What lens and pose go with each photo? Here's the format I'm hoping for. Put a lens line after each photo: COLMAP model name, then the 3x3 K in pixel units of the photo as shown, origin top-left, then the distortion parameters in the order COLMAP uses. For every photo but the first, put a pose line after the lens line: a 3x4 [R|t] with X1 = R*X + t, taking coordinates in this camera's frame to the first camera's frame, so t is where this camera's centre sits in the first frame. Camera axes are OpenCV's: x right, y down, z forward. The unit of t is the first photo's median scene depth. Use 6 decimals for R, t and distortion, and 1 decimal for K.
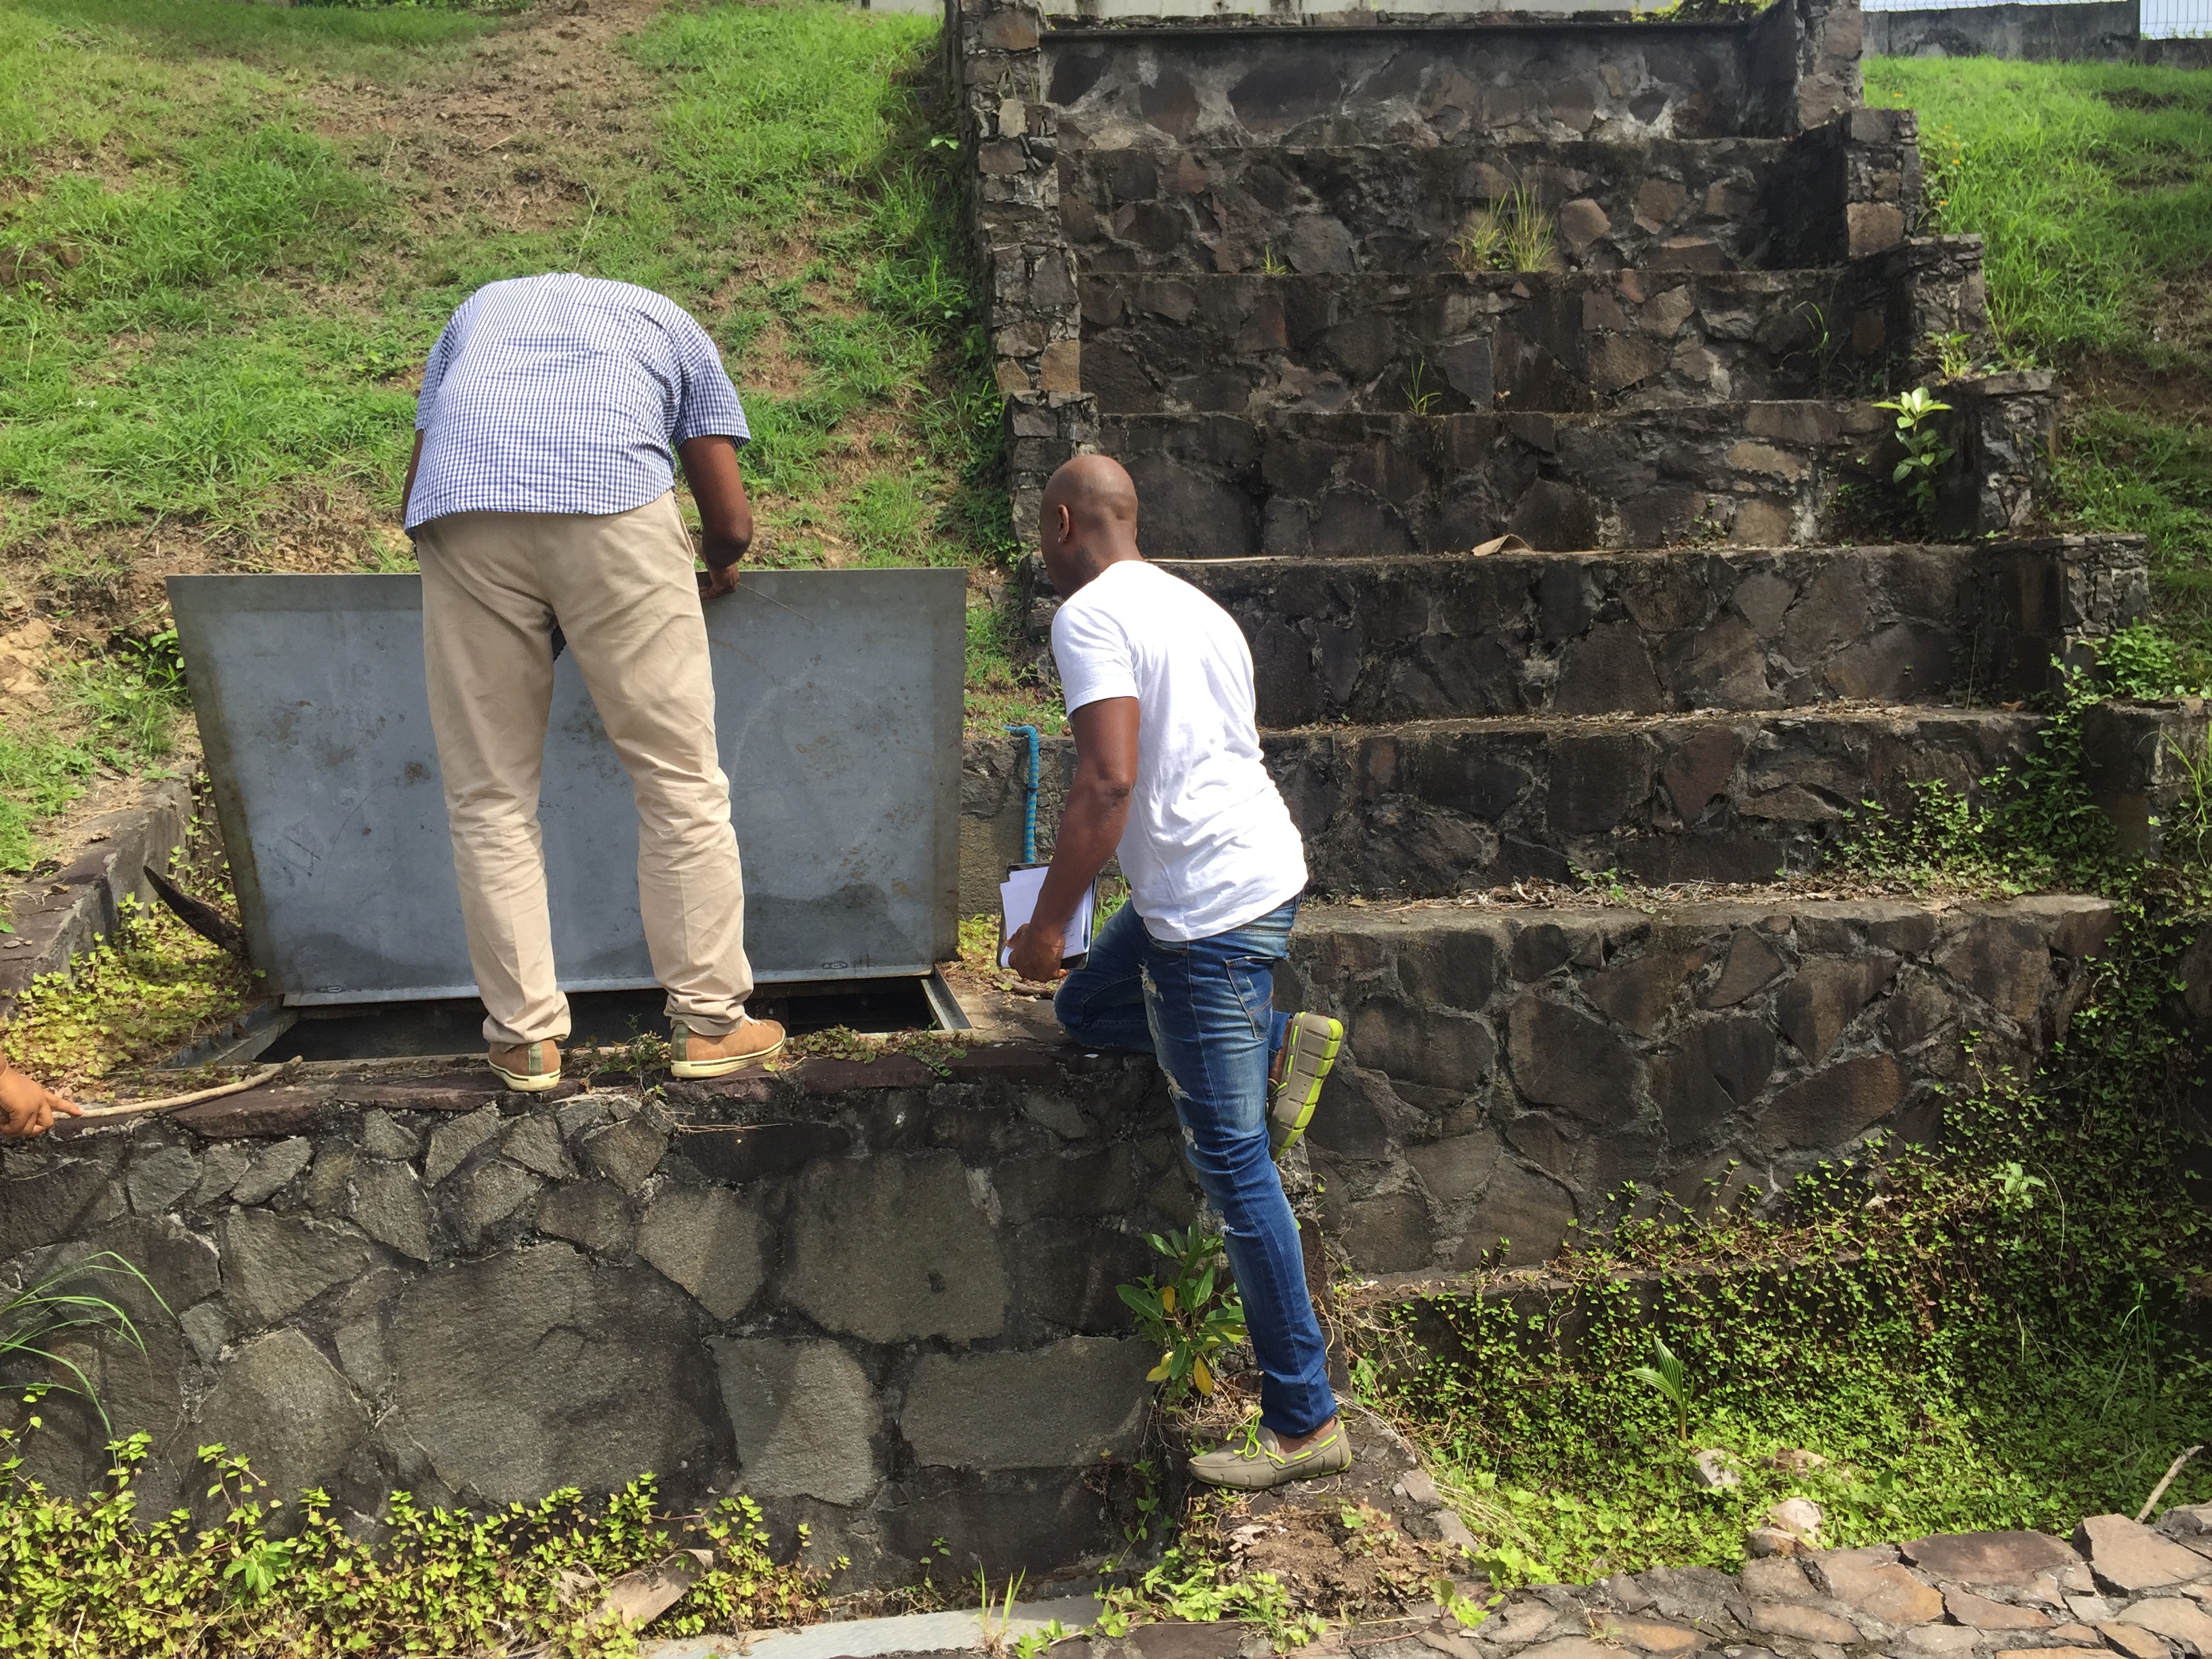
lens RADIAL K [[1898.8, 0, 1098.3], [0, 1898.8, 831.6], [0, 0, 1]] dist [0.062230, -0.073762]
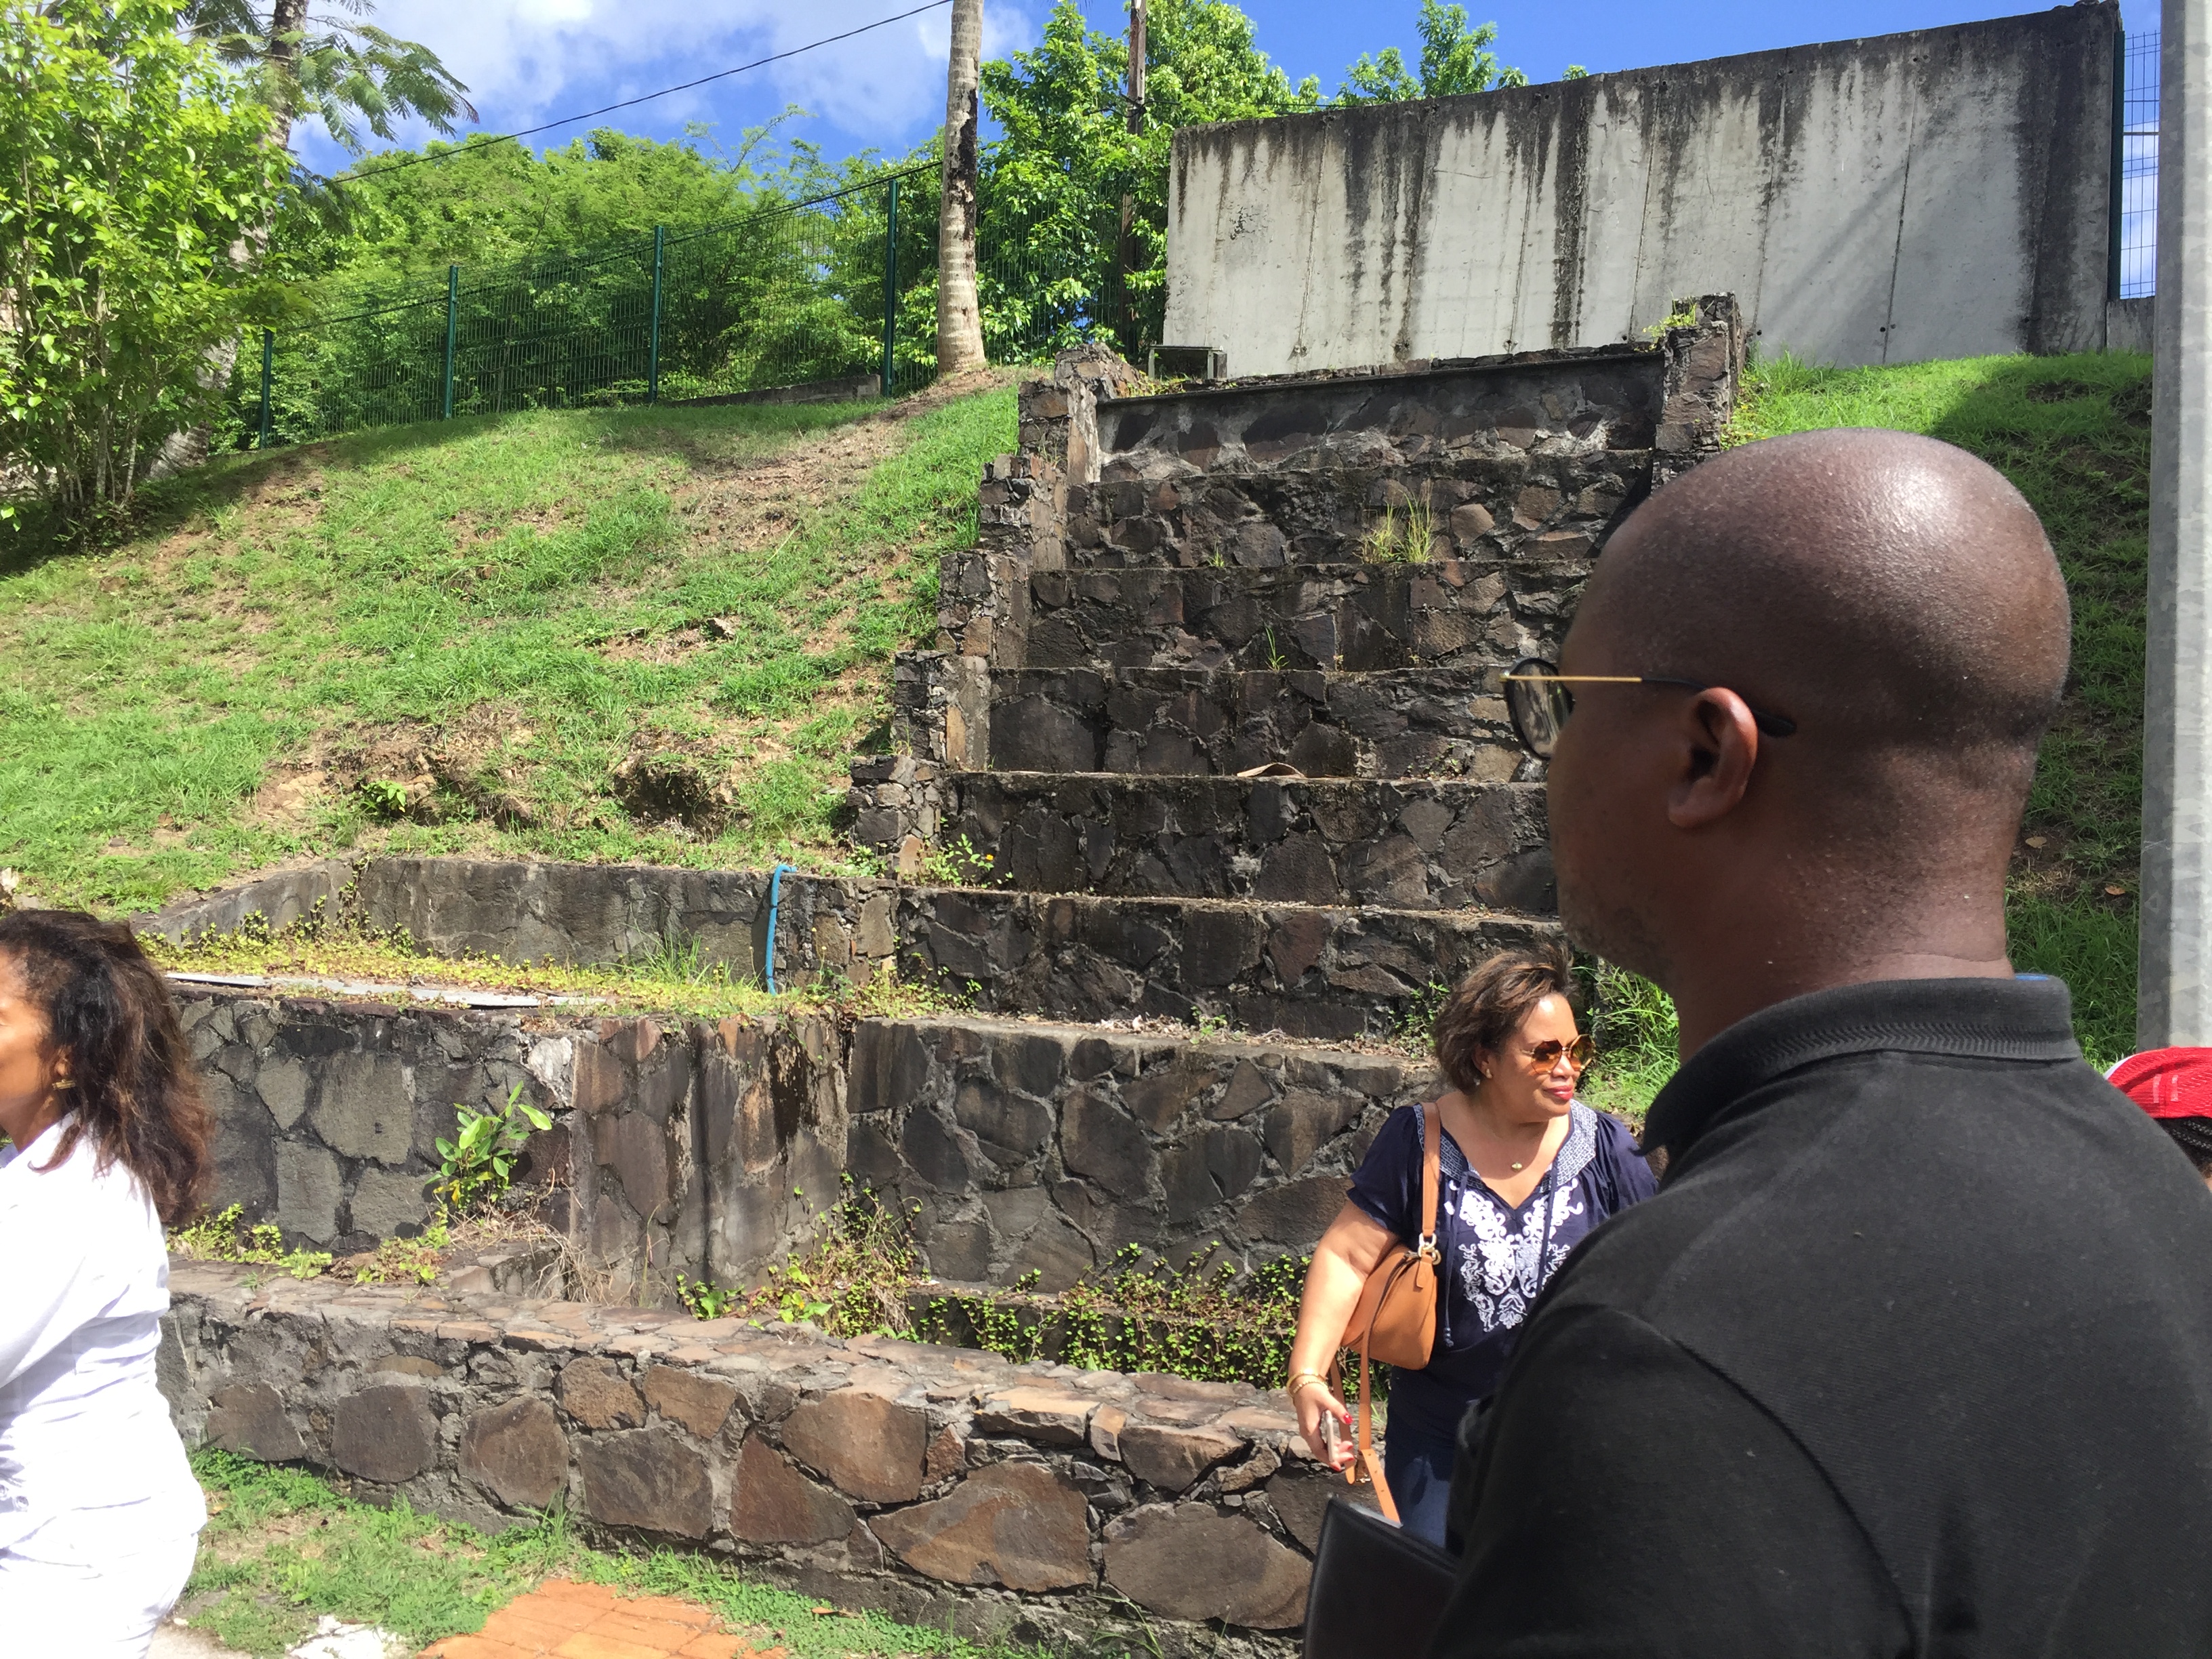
lens RADIAL K [[1898.8, 0, 1126.2], [0, 1898.8, 833.9], [0, 0, 1]] dist [0.062230, -0.073762]
pose [[0.871638, 0.049826, -0.487611, 0.784342], [-0.118818, 0.986627, -0.111576, 0.046605], [0.475531, 0.155191, 0.865902, -0.148826]]
